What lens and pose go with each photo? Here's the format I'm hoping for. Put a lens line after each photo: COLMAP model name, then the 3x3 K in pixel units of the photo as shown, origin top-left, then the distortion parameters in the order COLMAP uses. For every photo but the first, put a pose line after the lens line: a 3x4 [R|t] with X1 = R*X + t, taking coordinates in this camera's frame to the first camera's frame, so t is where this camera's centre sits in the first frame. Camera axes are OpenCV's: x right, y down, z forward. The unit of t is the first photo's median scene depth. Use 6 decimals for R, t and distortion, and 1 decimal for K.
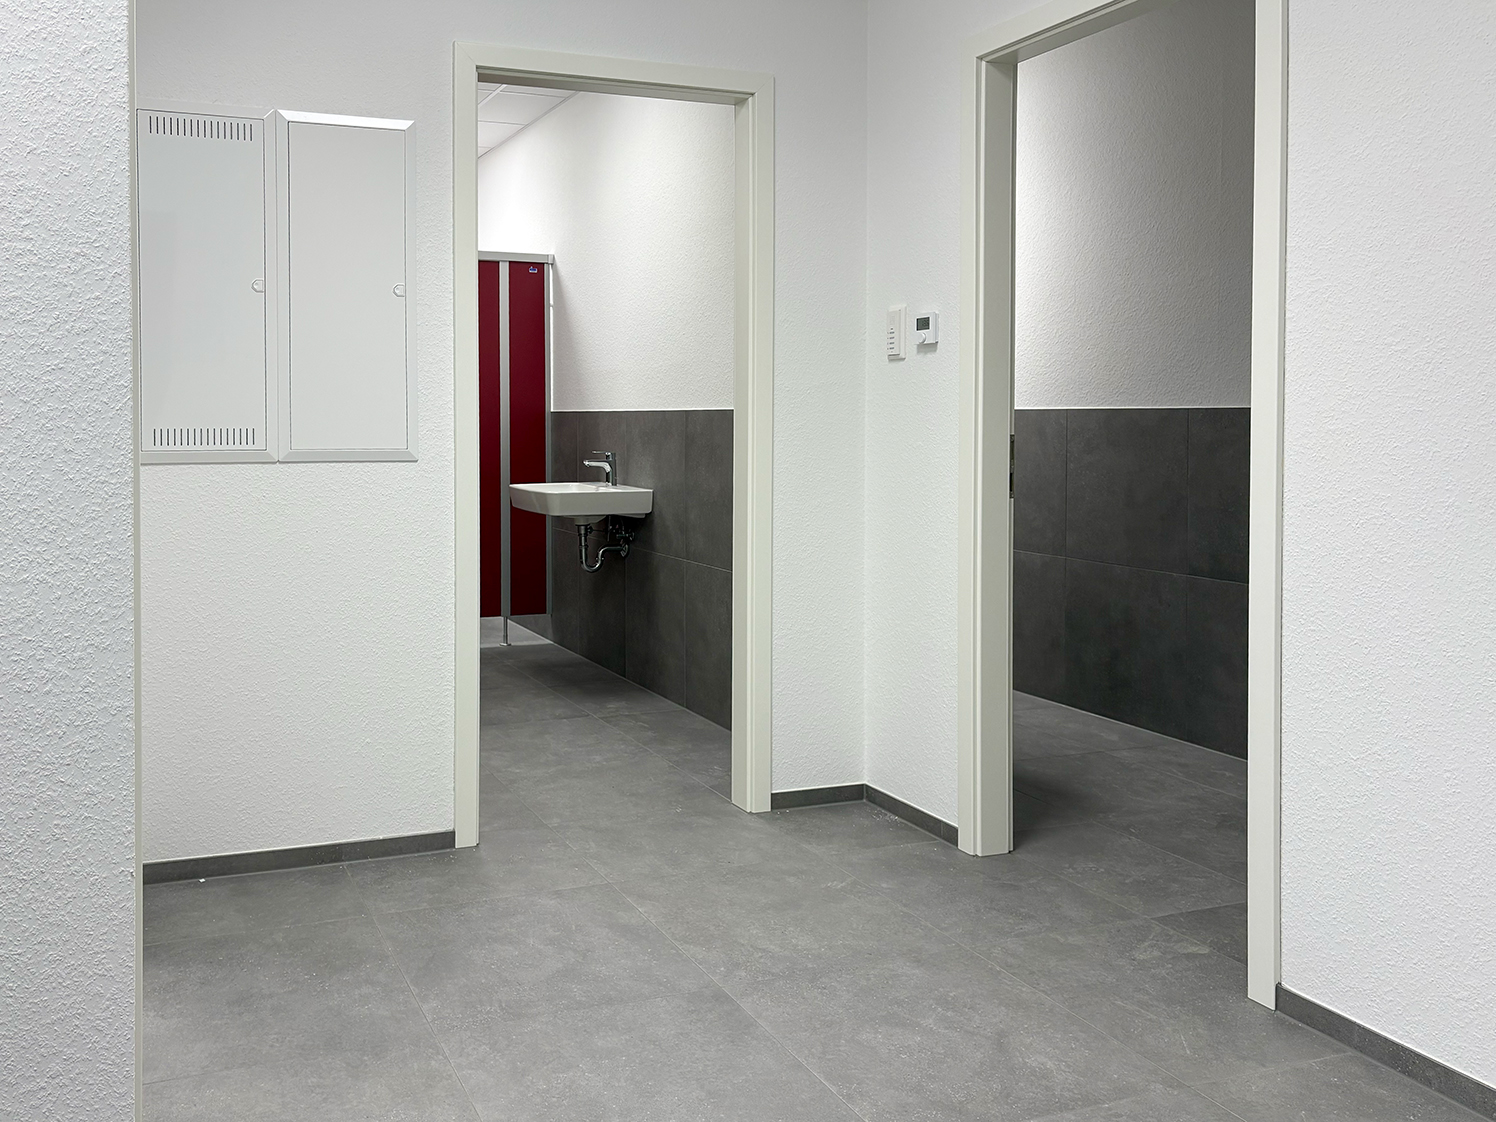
lens RADIAL K [[1228.2, 0, 748.0], [0, 1228.2, 561.0], [0, 0, 1]] dist [-0.003524, 0.007243]
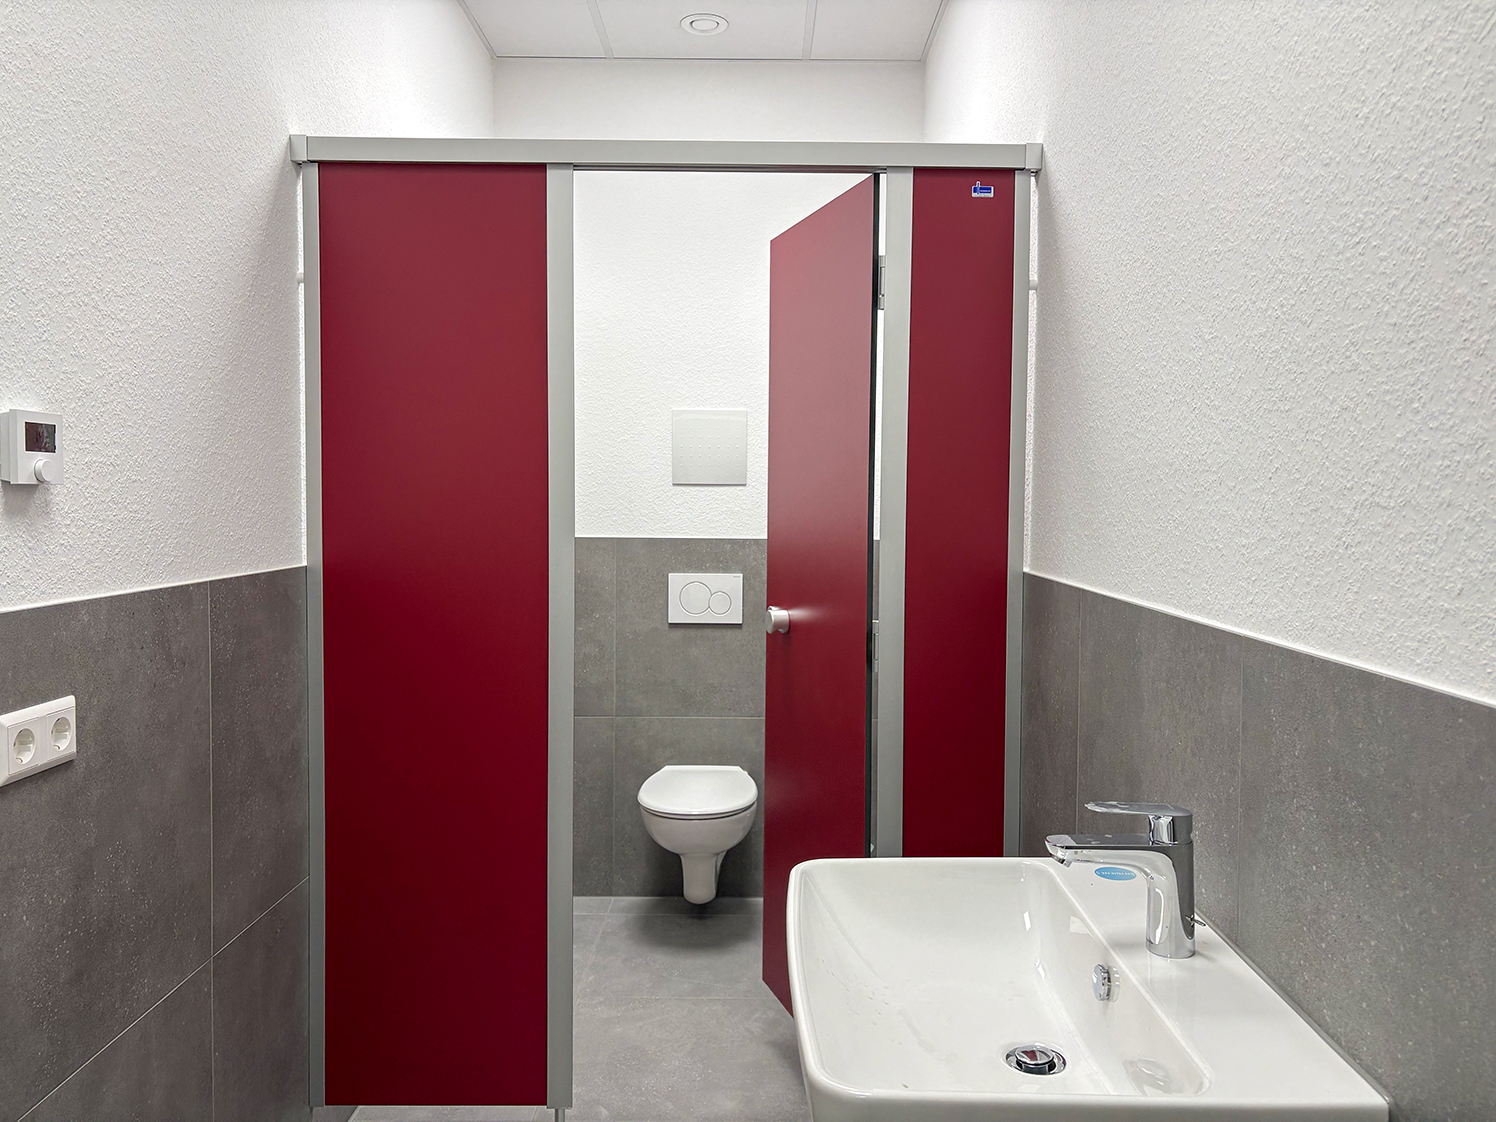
lens RADIAL K [[1228.2, 0, 748.0], [0, 1228.2, 561.0], [0, 0, 1]] dist [-0.003524, 0.007243]
pose [[0.891129, 0.030599, -0.452717, -0.068410], [-0.061887, 0.996596, -0.054458, -0.102880], [0.449510, 0.076547, 0.889990, 0.650111]]
